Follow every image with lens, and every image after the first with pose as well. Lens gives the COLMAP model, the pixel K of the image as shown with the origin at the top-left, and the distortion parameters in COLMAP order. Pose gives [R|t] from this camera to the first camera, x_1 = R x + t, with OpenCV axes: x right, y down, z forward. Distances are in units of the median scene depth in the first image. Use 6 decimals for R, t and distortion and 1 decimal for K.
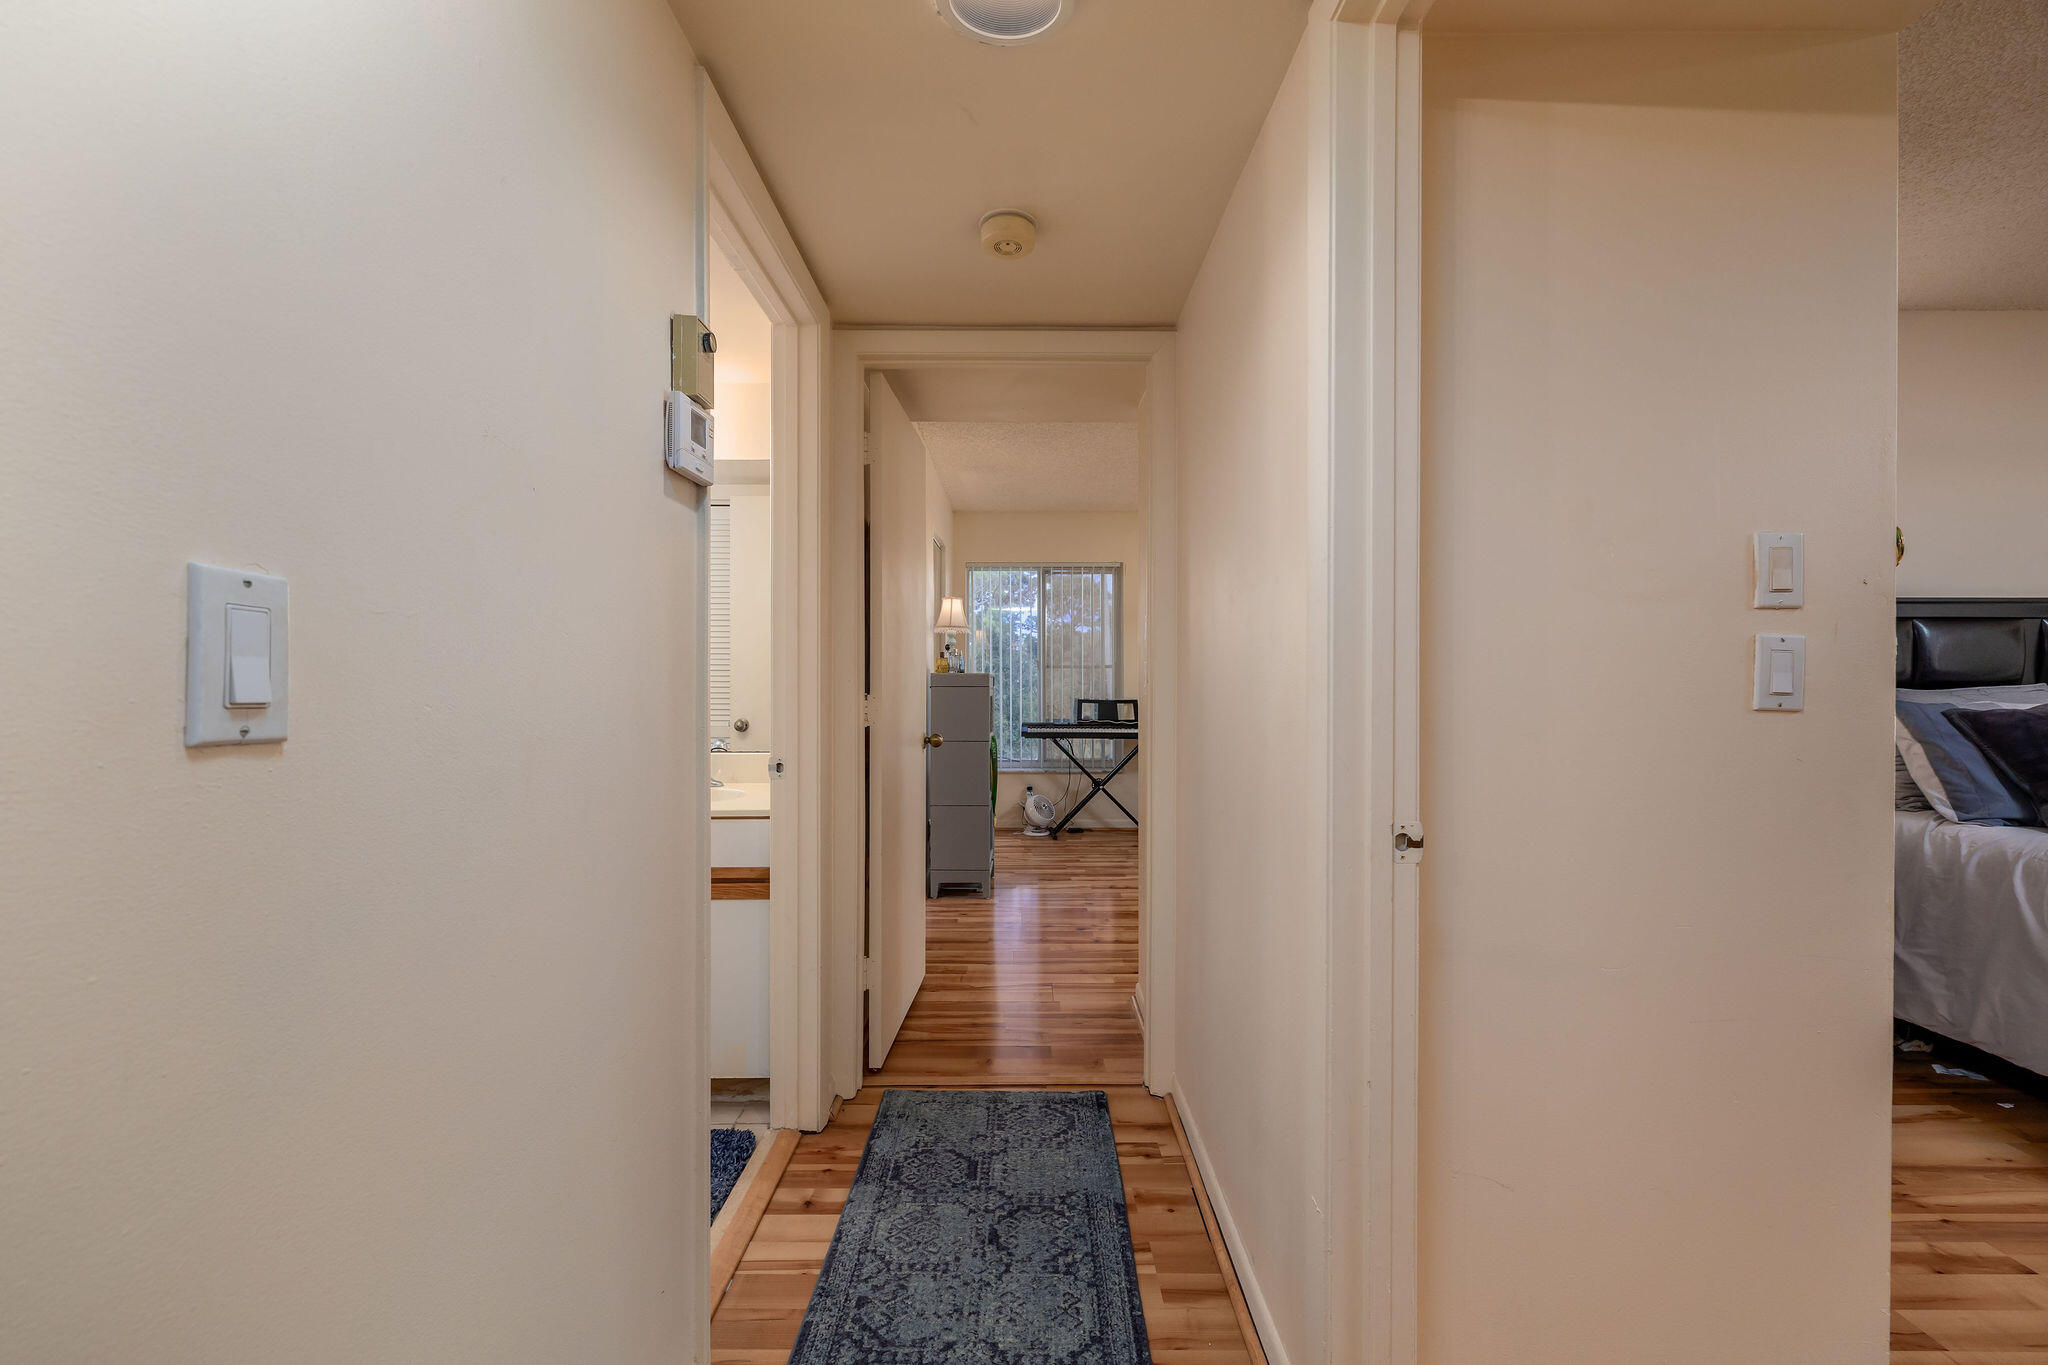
lens RADIAL K [[857.6, 0, 1023.3], [0, 857.6, 682.3], [0, 0, 1]] dist [-0.001562, -0.000598]
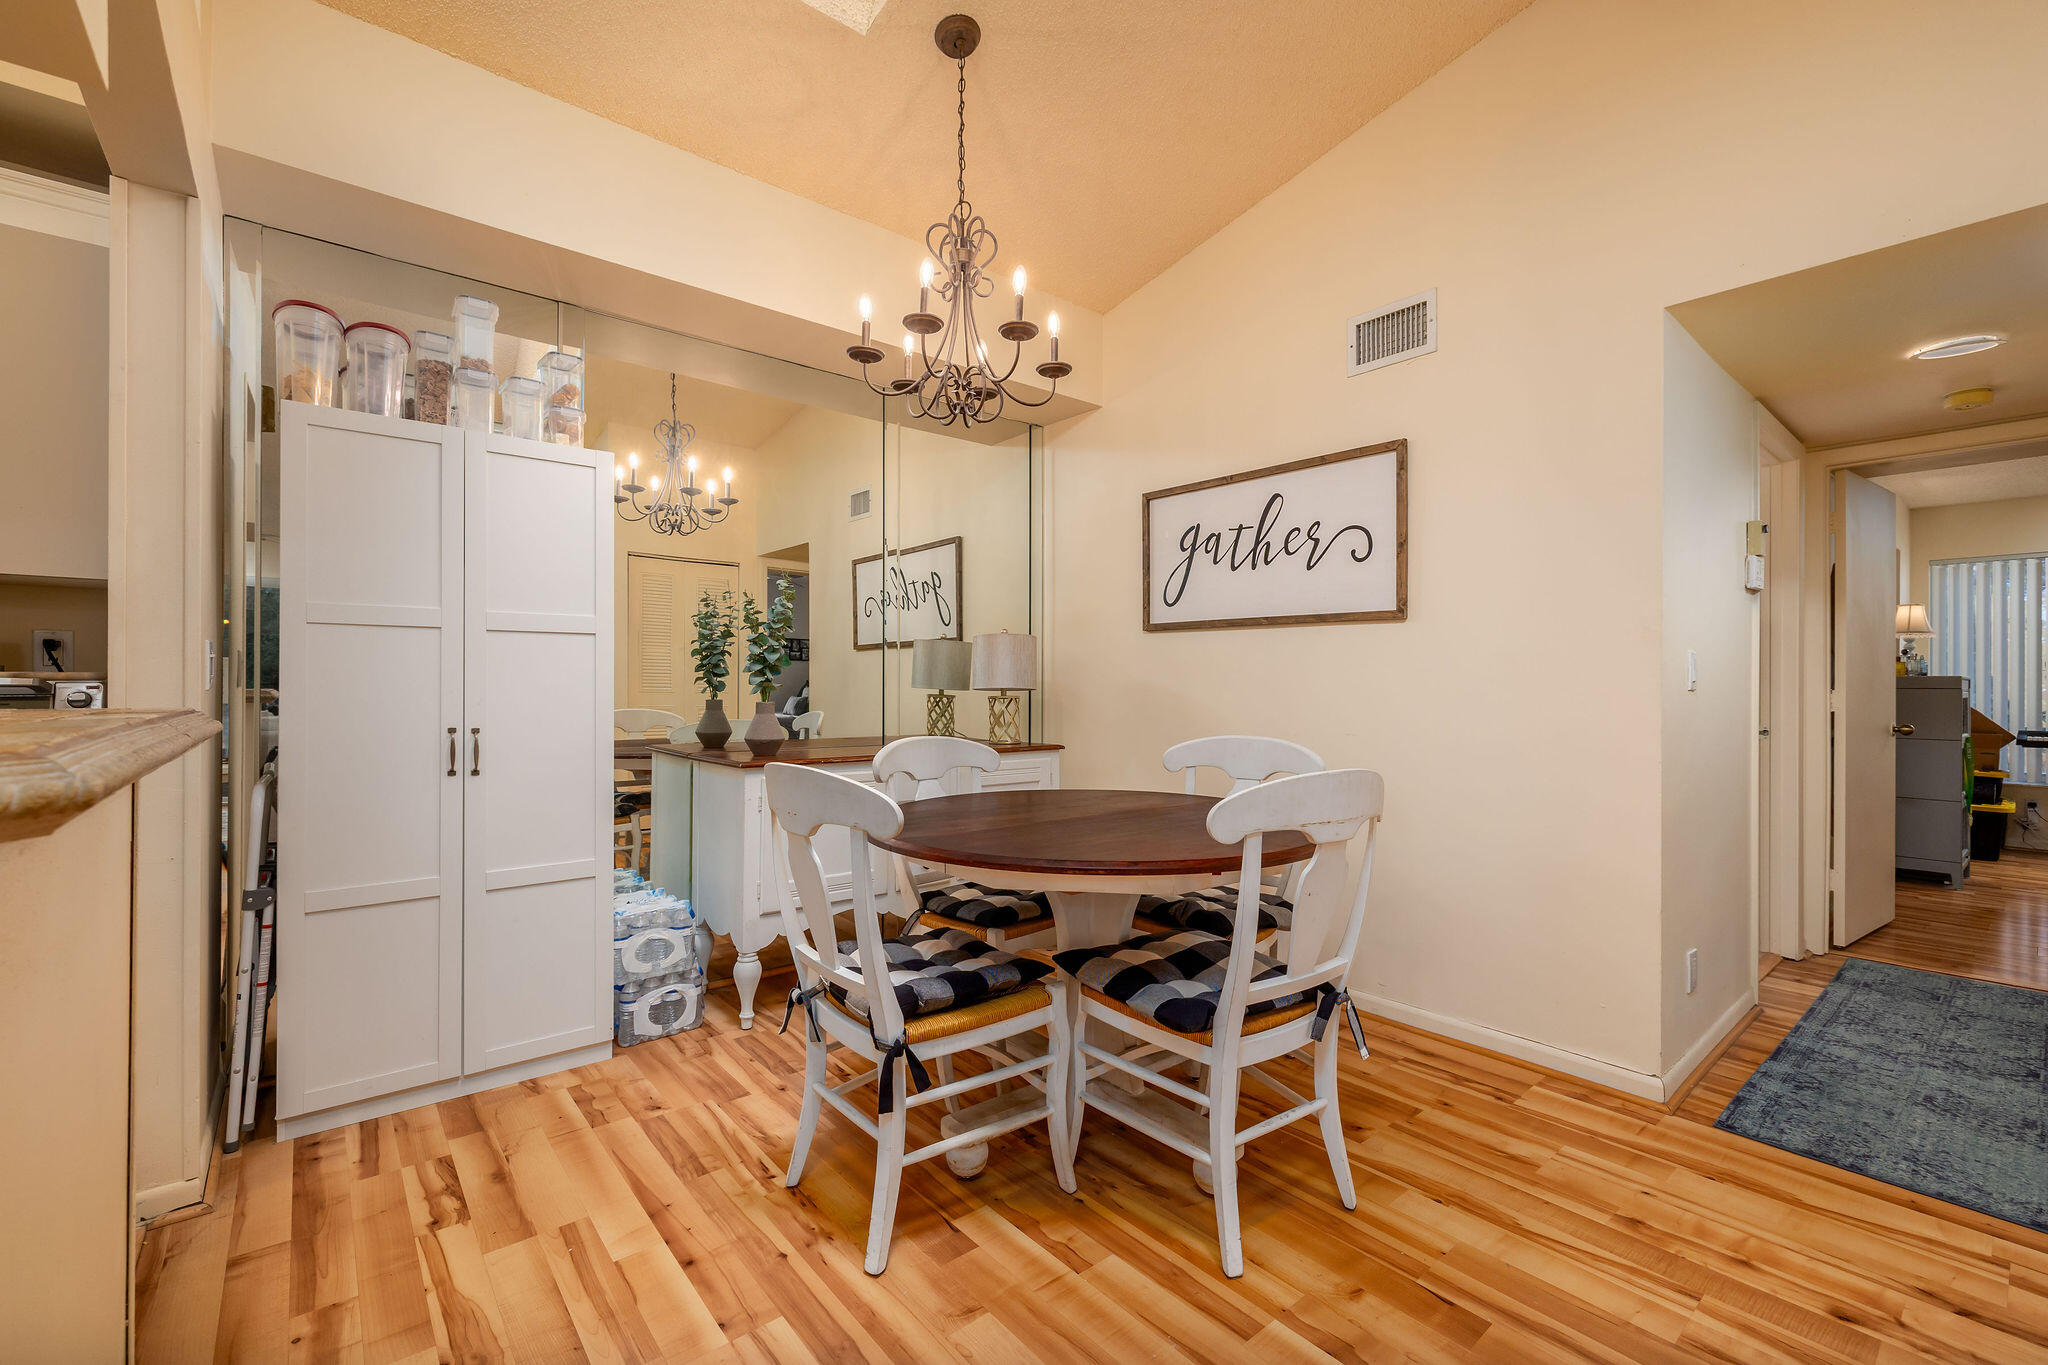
lens RADIAL K [[857.6, 0, 1030.8], [0, 857.6, 680.9], [0, 0, 1]] dist [-0.001562, -0.000598]
pose [[0.643566, 0.000811, -0.765390, 0.056240], [-0.005834, 0.999976, -0.003846, 0.013802], [0.765368, 0.006940, 0.643555, -0.991448]]
